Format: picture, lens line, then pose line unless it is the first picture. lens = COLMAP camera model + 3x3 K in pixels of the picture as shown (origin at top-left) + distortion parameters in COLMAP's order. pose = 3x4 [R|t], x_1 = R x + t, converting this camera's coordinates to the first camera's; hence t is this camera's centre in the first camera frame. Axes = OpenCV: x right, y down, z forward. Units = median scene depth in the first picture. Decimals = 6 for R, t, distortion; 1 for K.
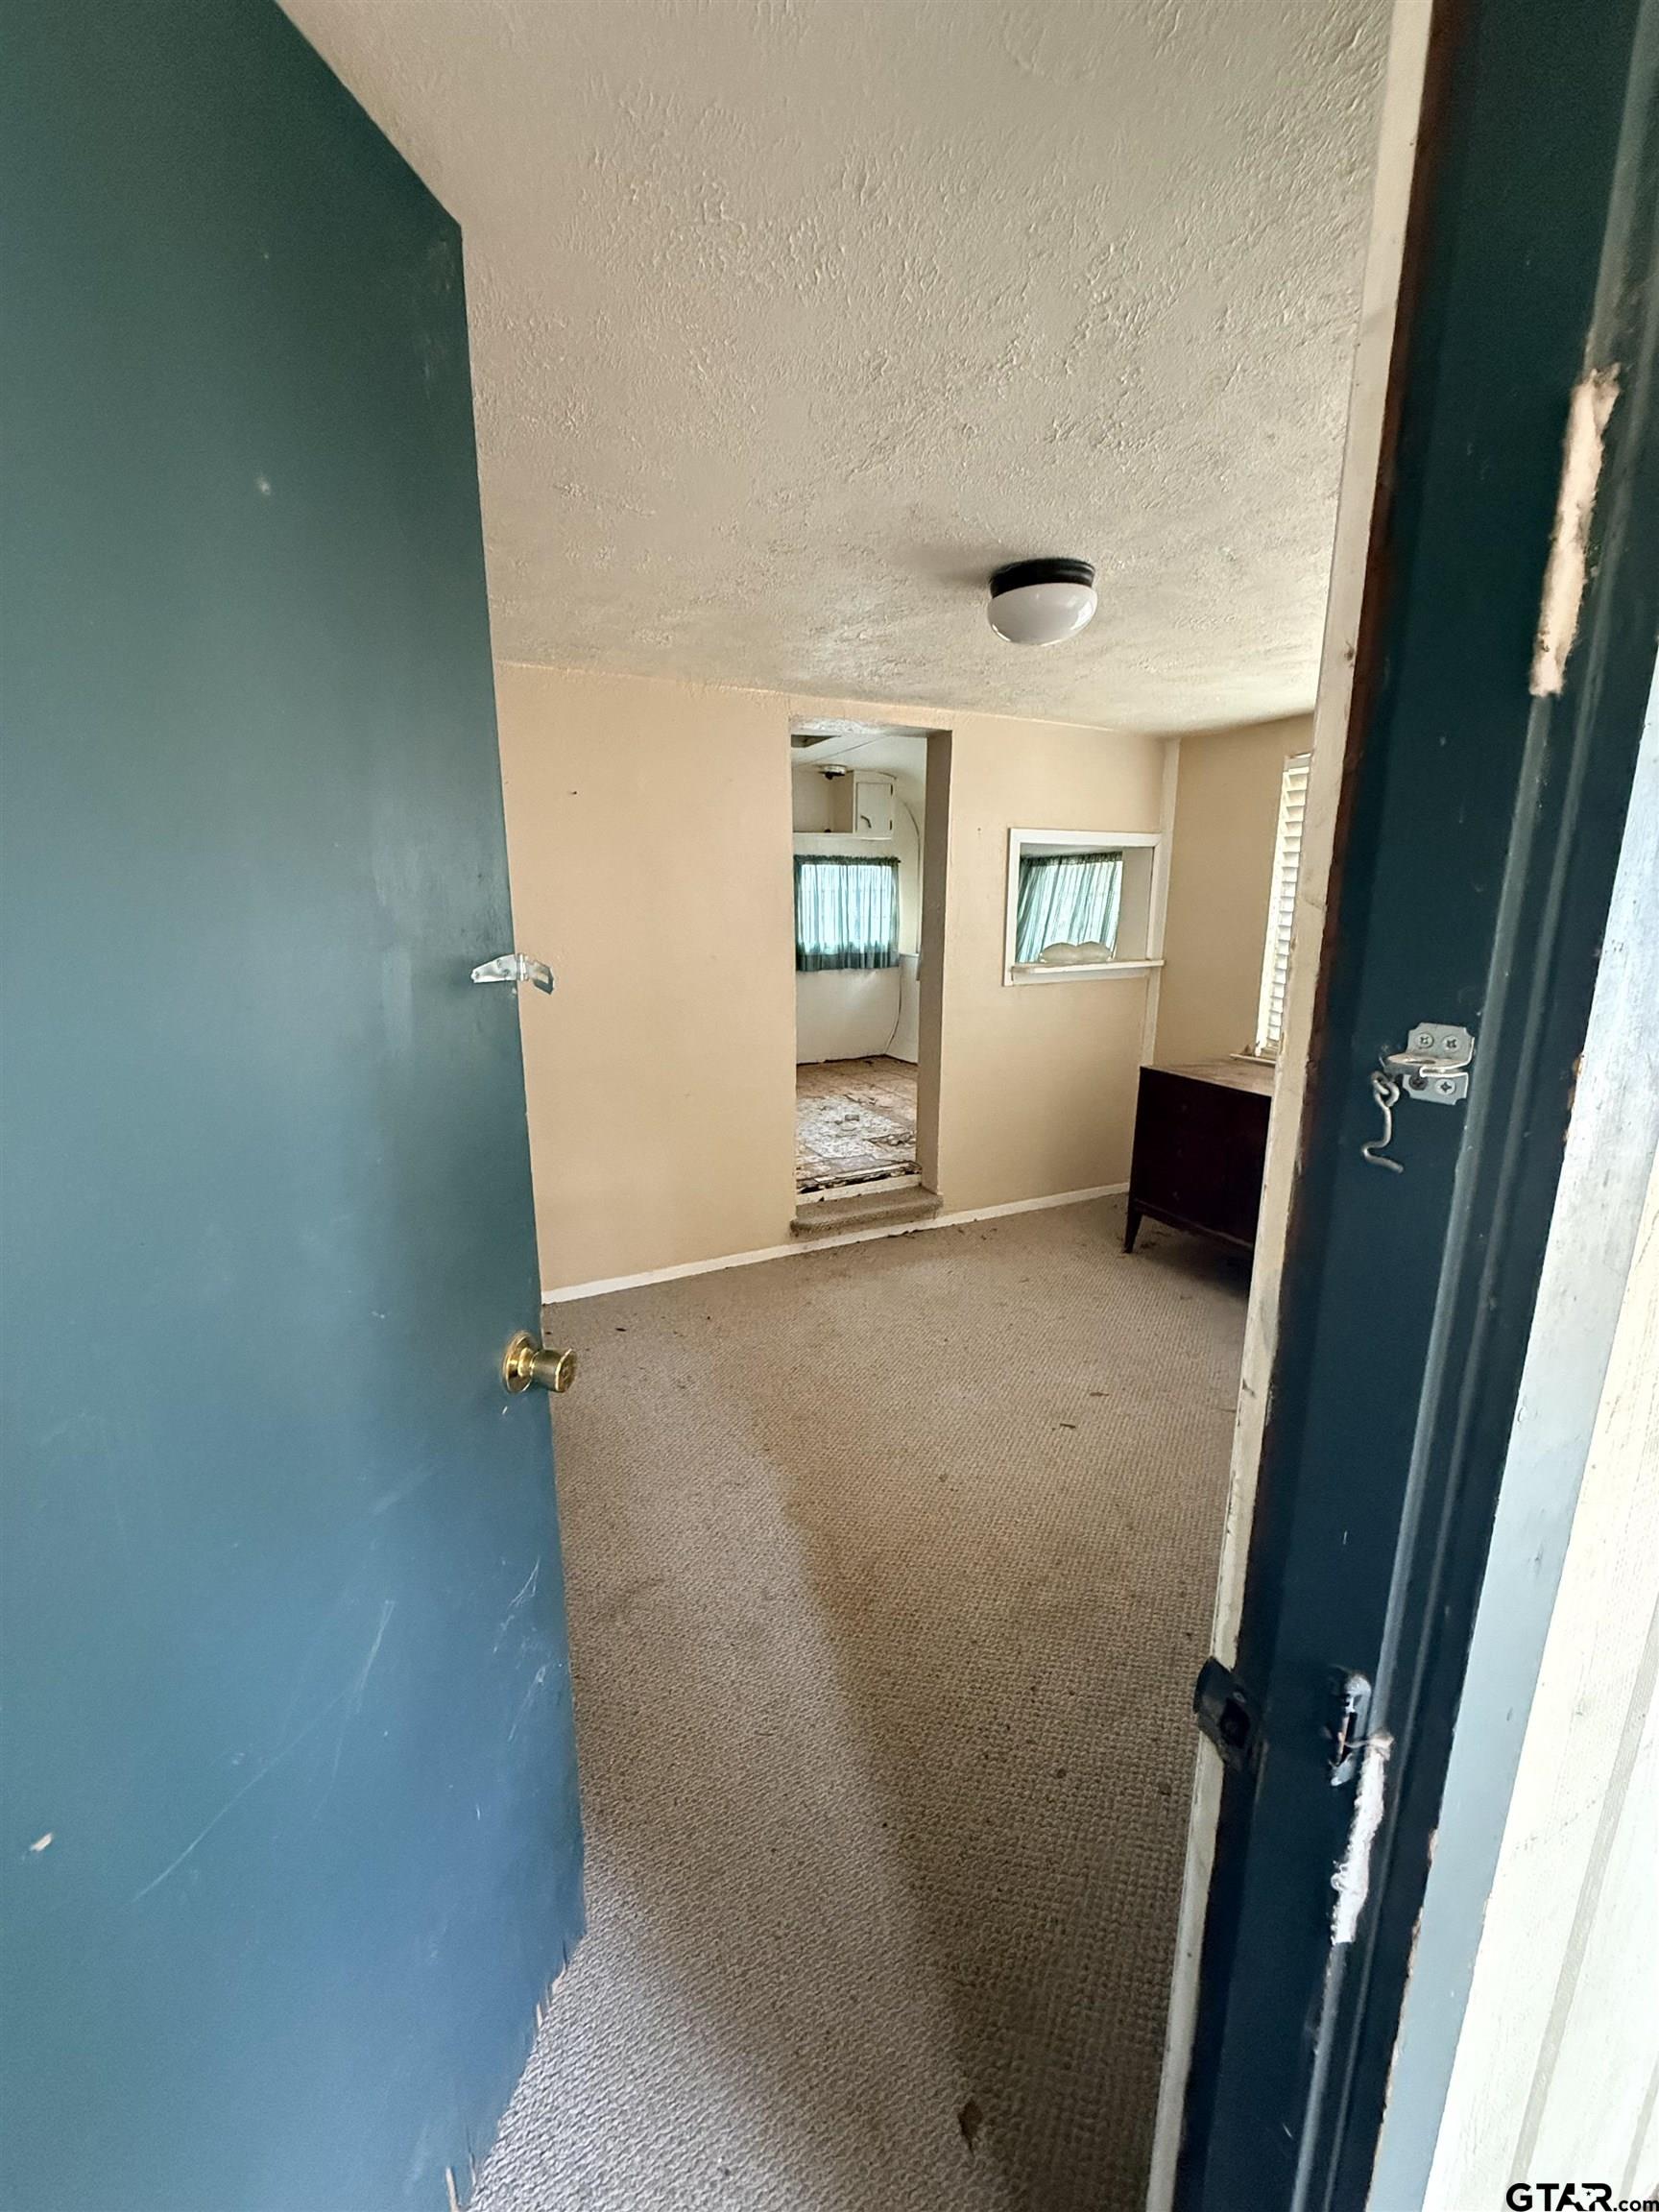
lens RADIAL K [[873.2, 0, 829.5], [0, 873.2, 1098.5], [0, 0, 1]] dist [-0.009173, 0.000012]
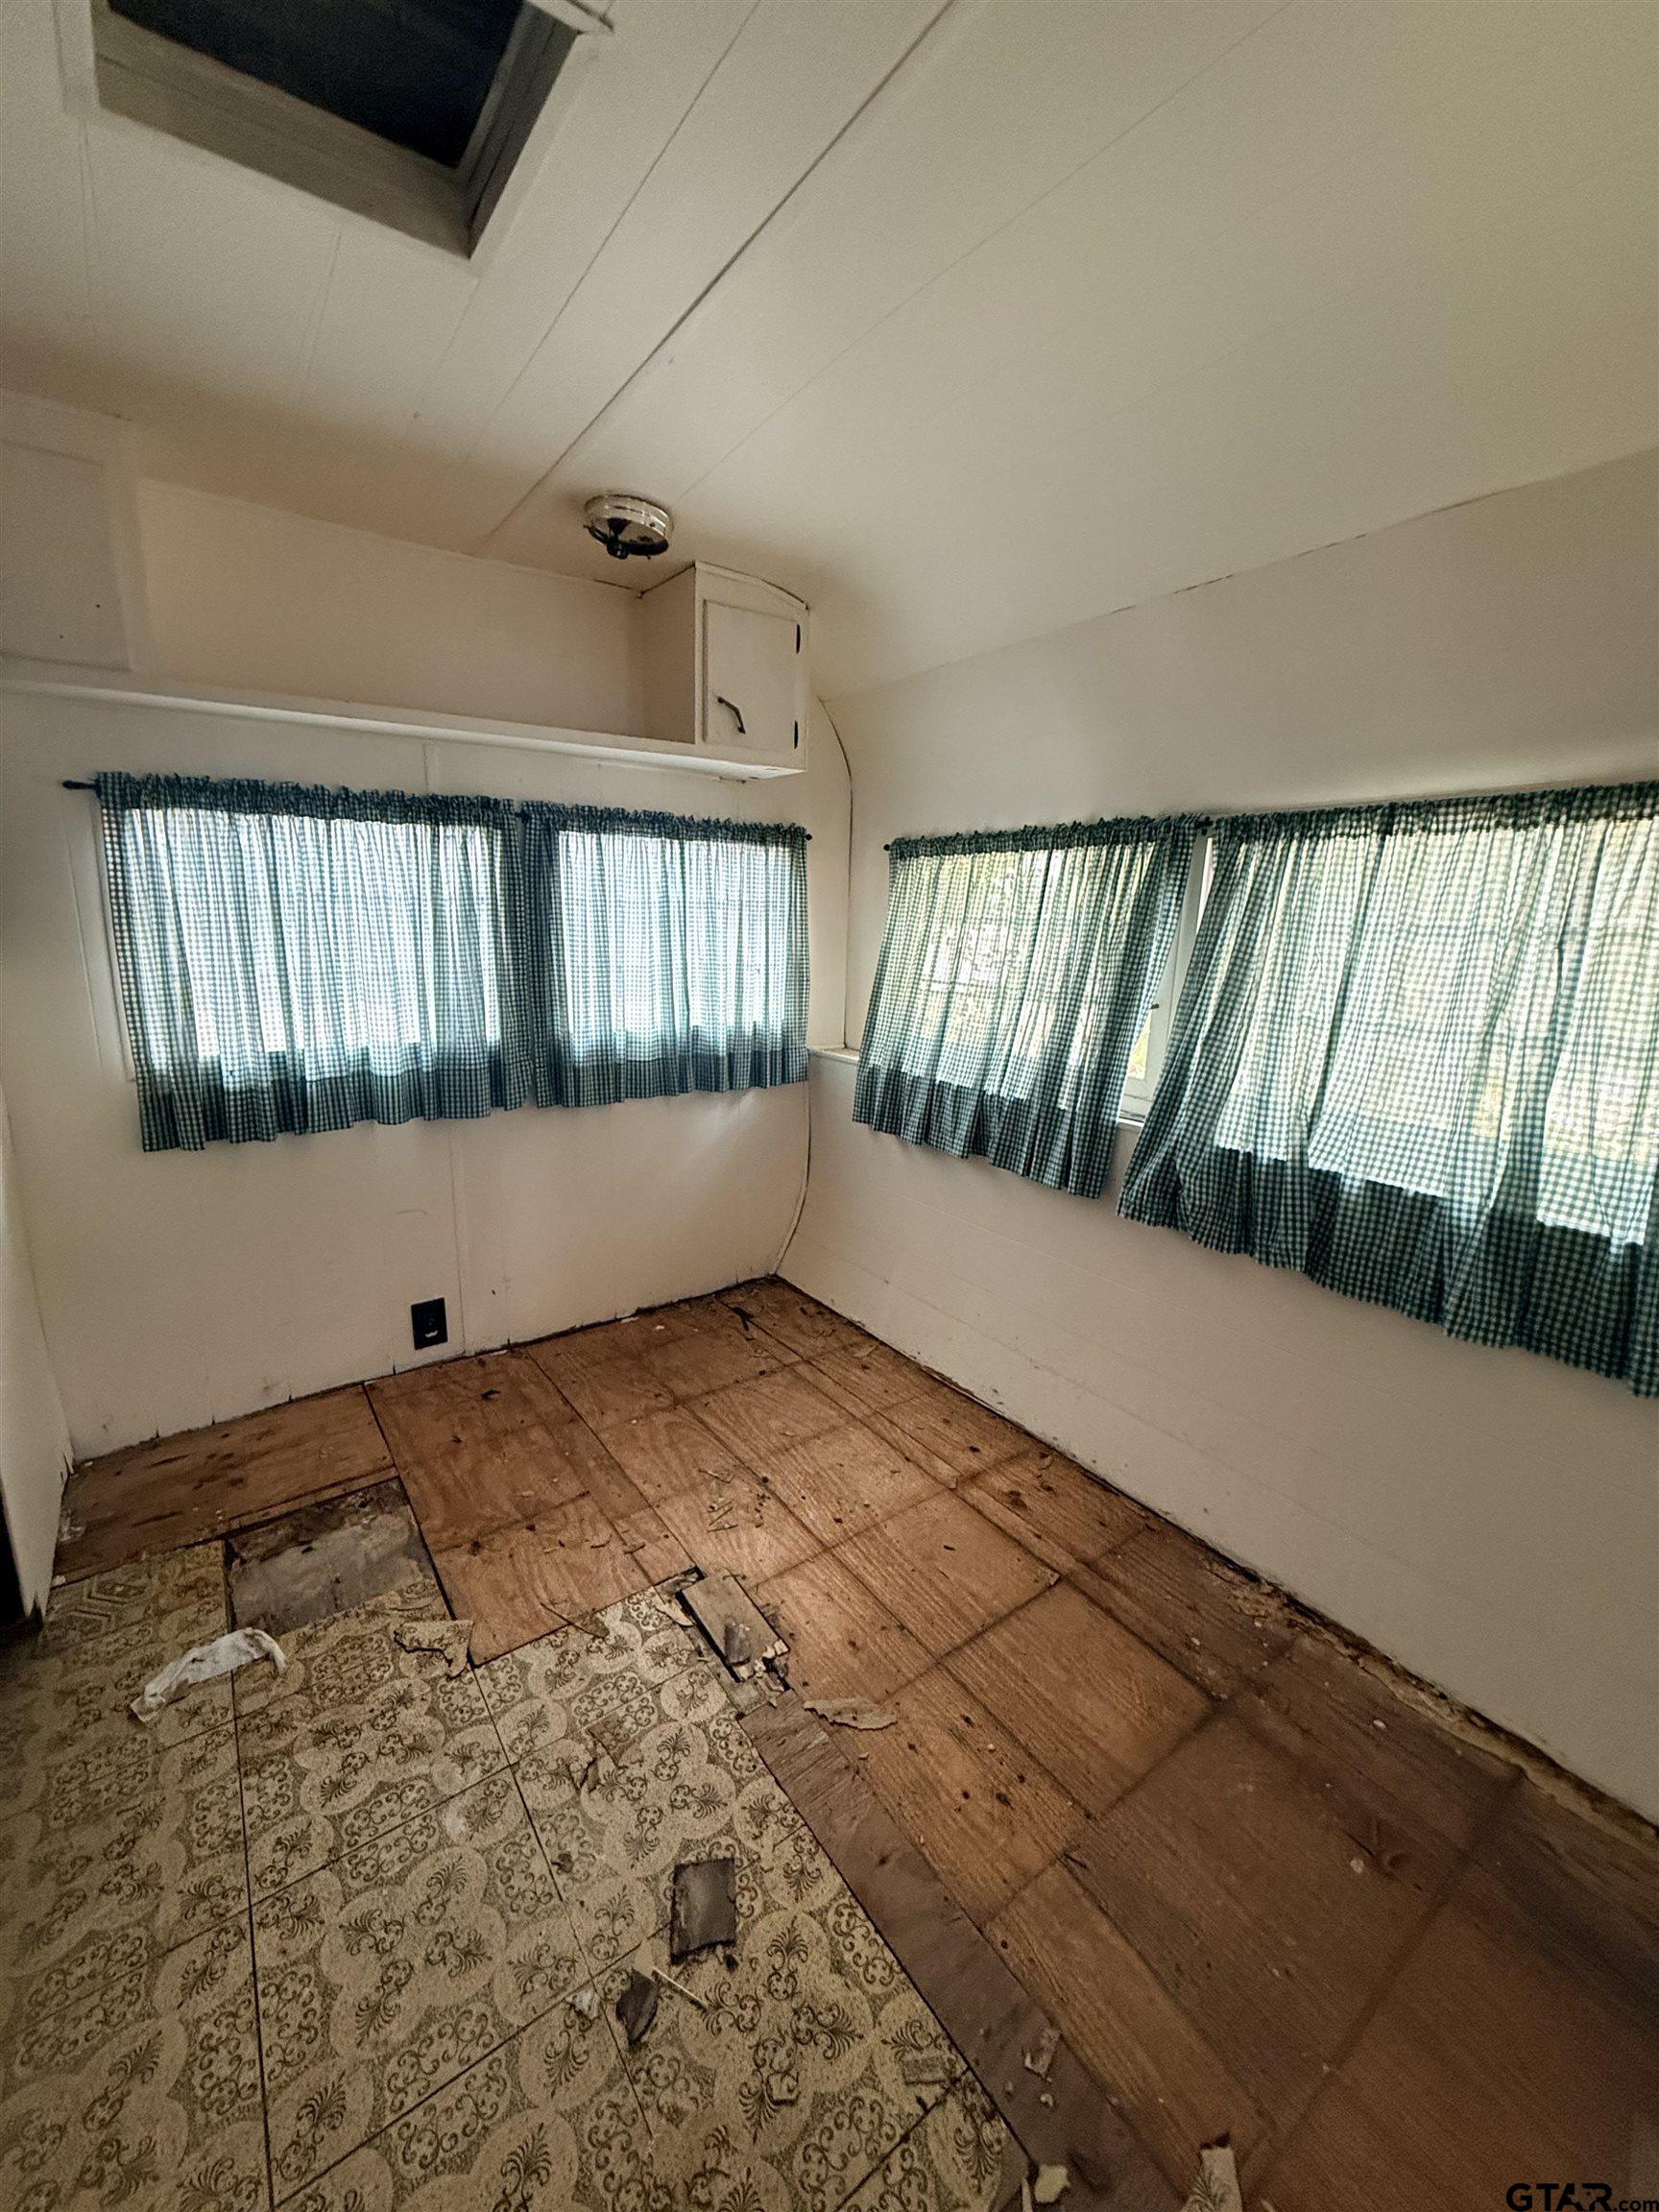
lens RADIAL K [[873.2, 0, 829.5], [0, 873.2, 1098.5], [0, 0, 1]] dist [-0.009173, 0.000012]
pose [[0.986715, -0.009997, 0.162154, 0.020255], [0.013089, 0.999752, -0.018012, -0.137866], [-0.161933, 0.019895, 0.986601, 0.584927]]
